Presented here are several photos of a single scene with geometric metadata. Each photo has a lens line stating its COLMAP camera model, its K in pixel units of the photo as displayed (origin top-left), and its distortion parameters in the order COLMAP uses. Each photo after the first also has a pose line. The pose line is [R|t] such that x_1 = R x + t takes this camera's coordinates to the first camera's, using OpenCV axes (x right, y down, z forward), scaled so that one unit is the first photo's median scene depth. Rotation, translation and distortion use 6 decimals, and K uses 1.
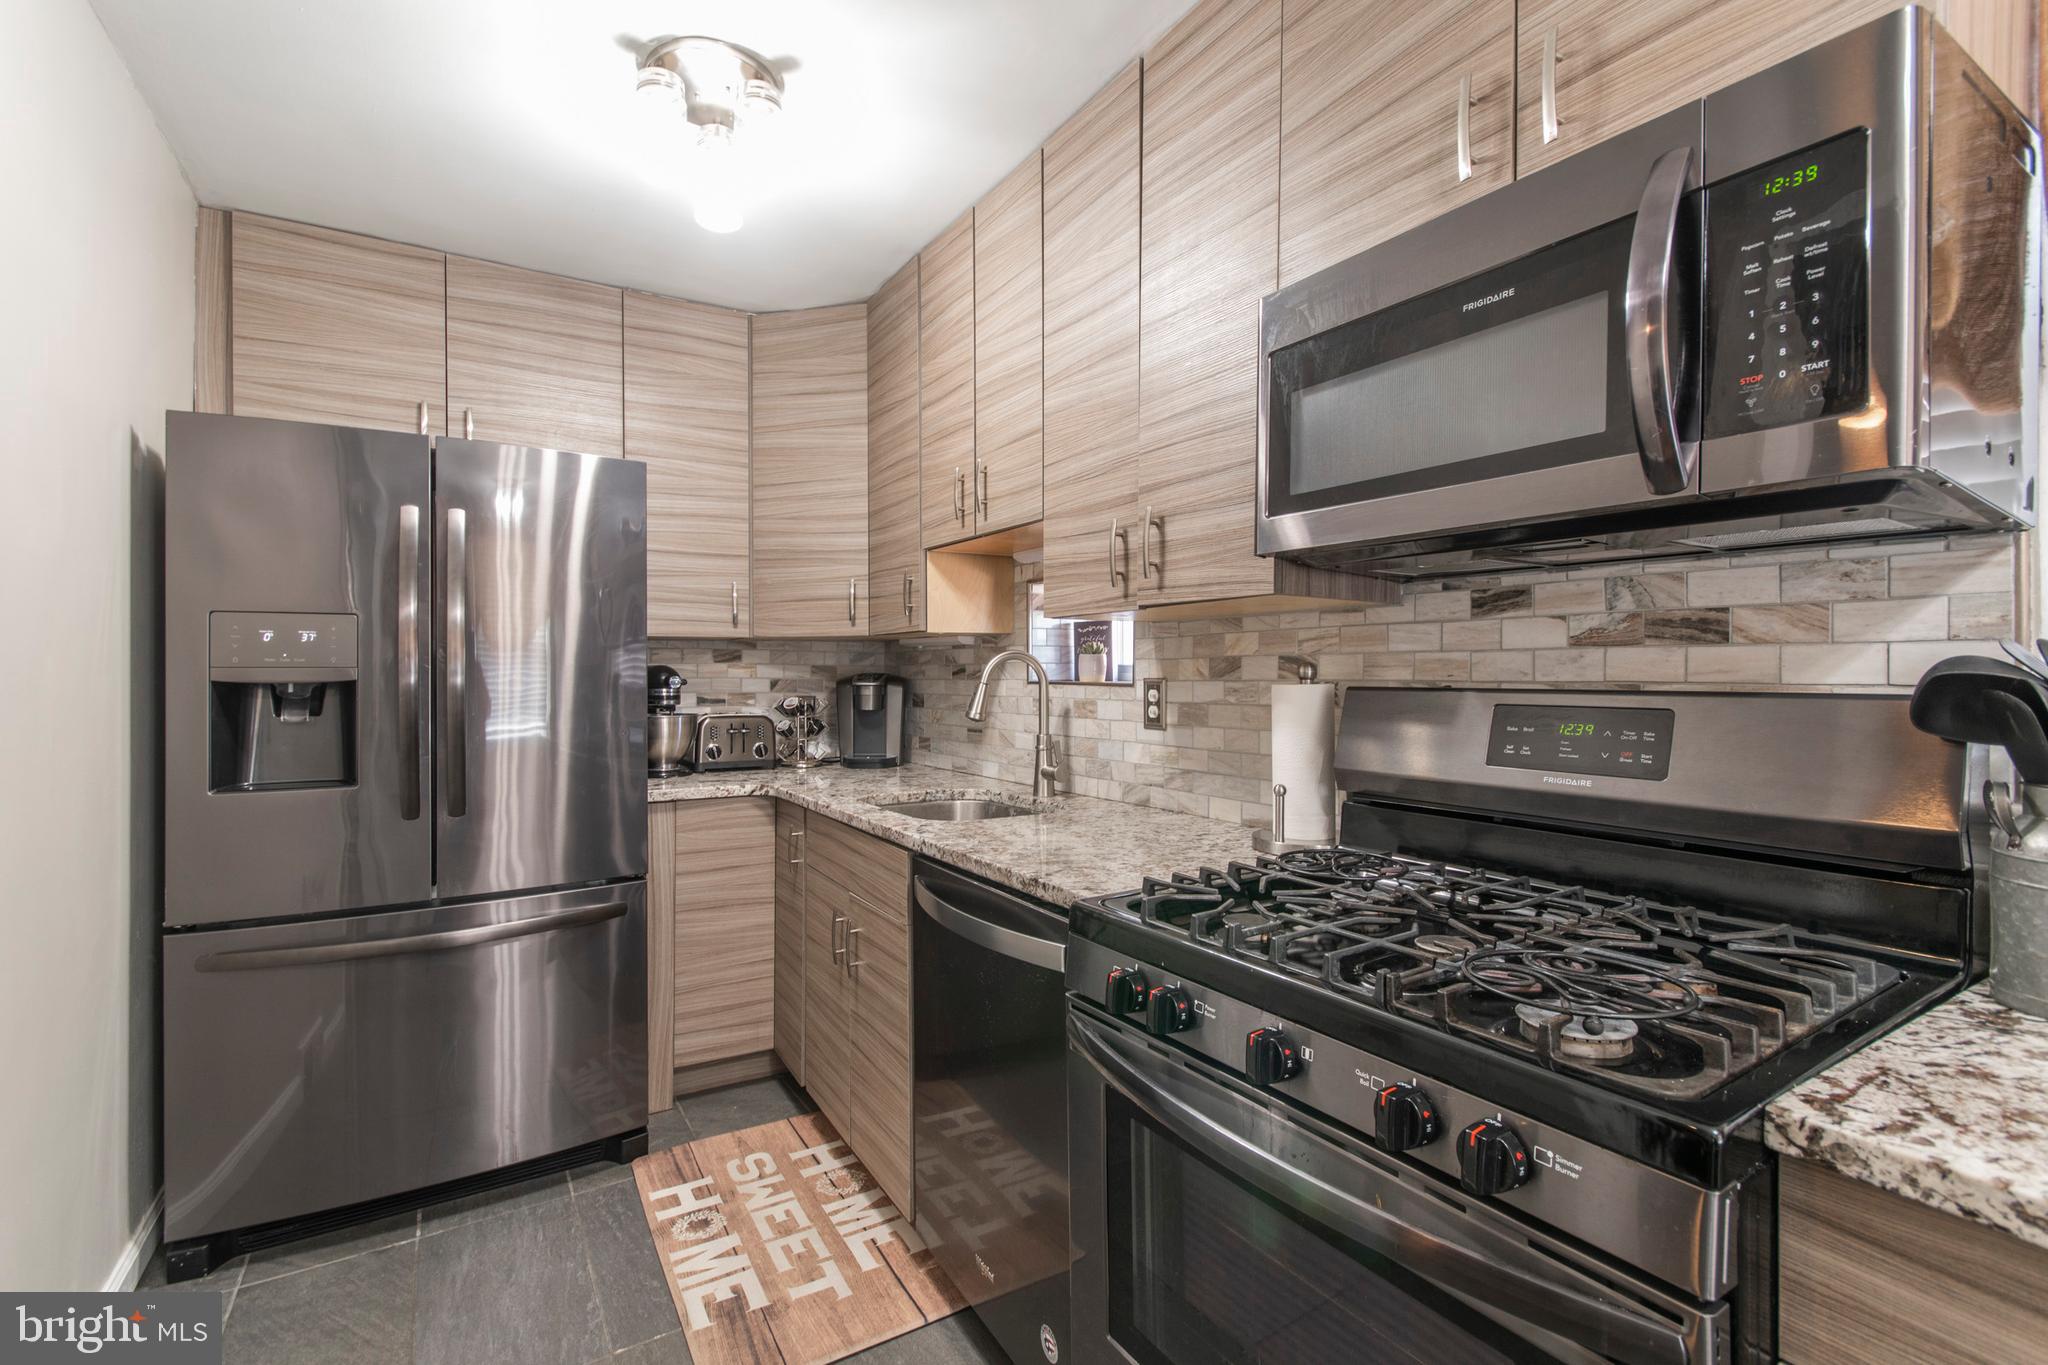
lens RADIAL K [[918.6, 0, 1011.1], [0, 918.6, 676.5], [0, 0, 1]] dist [0.009404, -0.004340]
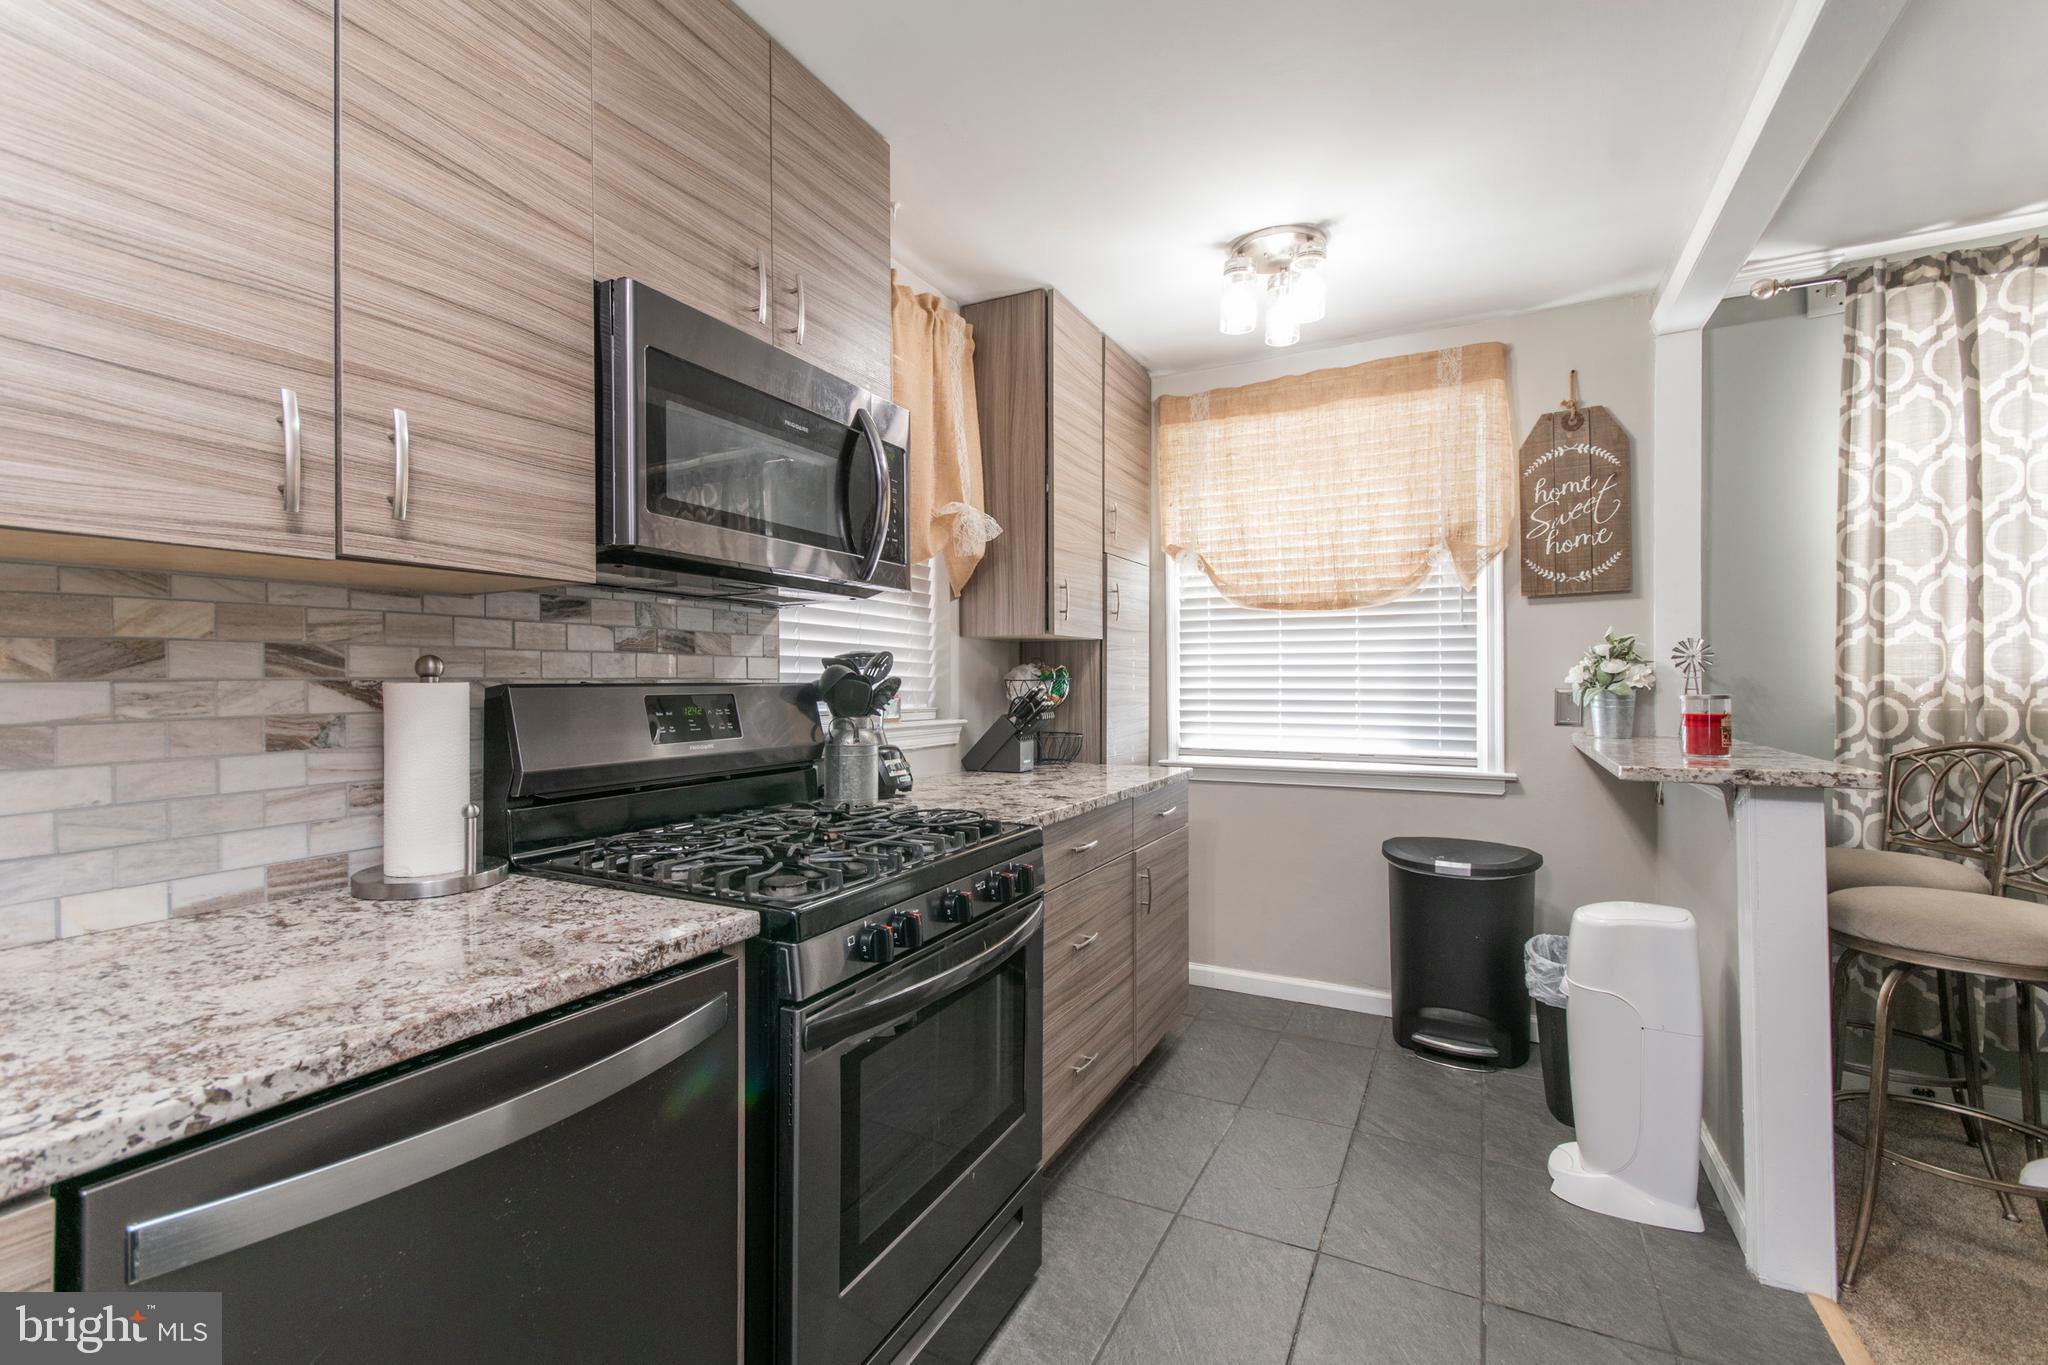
lens RADIAL K [[918.6, 0, 1013.2], [0, 918.6, 681.4], [0, 0, 1]] dist [0.009404, -0.004340]
pose [[-0.522616, 0.004412, 0.852557, -0.819692], [0.009205, 0.999958, 0.000468, 0.015046], [-0.852519, 0.008093, -0.522634, 1.261812]]
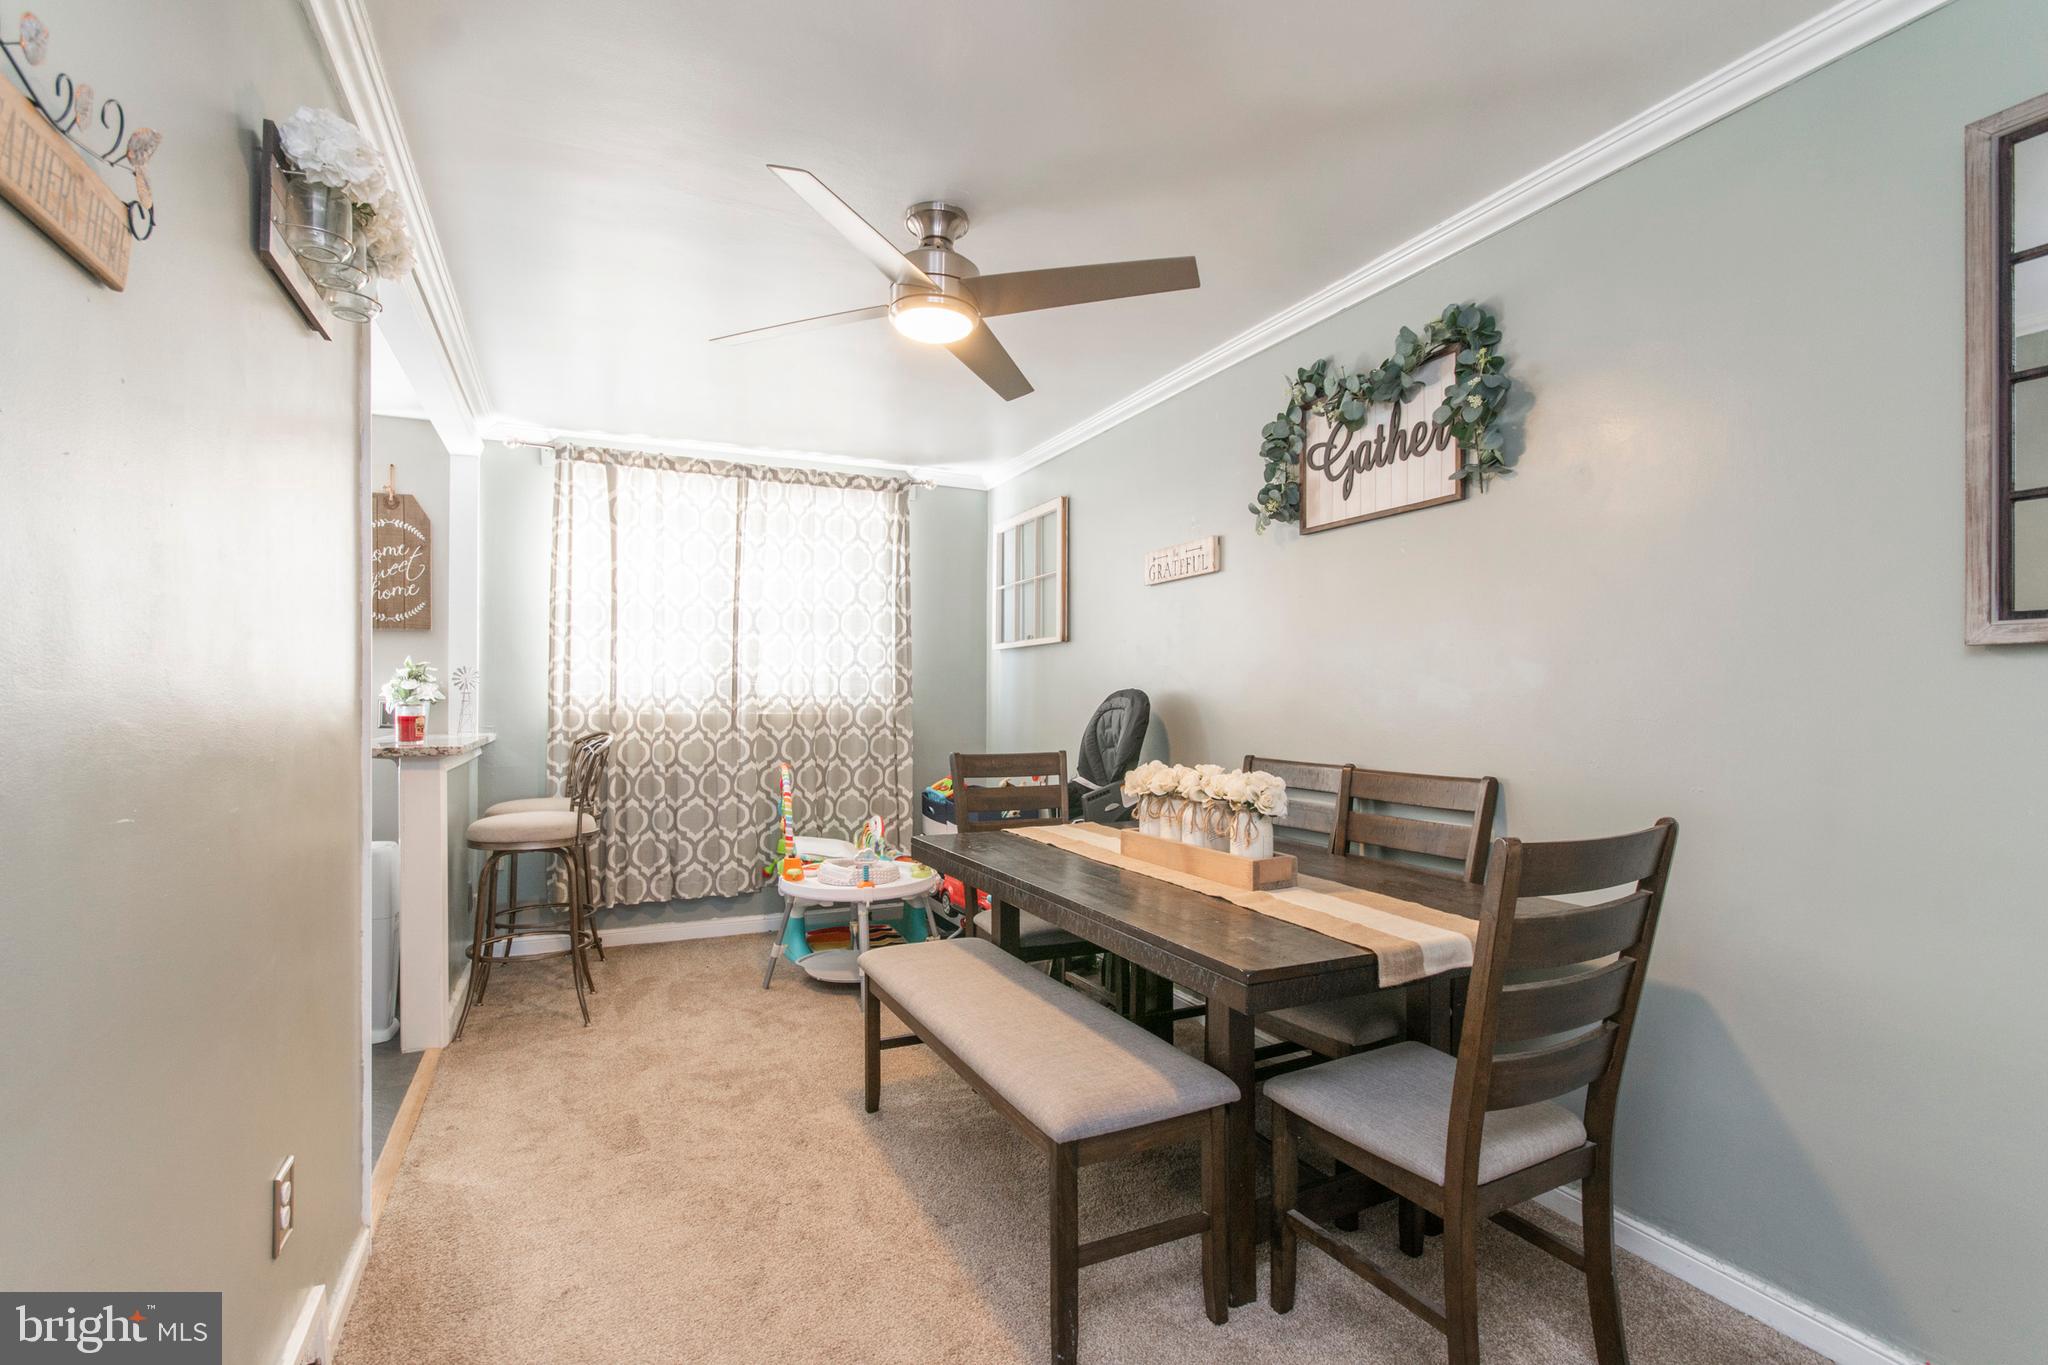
lens RADIAL K [[918.6, 0, 1004.8], [0, 918.6, 697.4], [0, 0, 1]] dist [0.009404, -0.004340]
pose [[-0.994019, -0.000643, 0.109205, -1.960441], [0.000046, 0.999980, 0.006310, 0.016311], [-0.109207, 0.006277, -0.993999, 1.715246]]
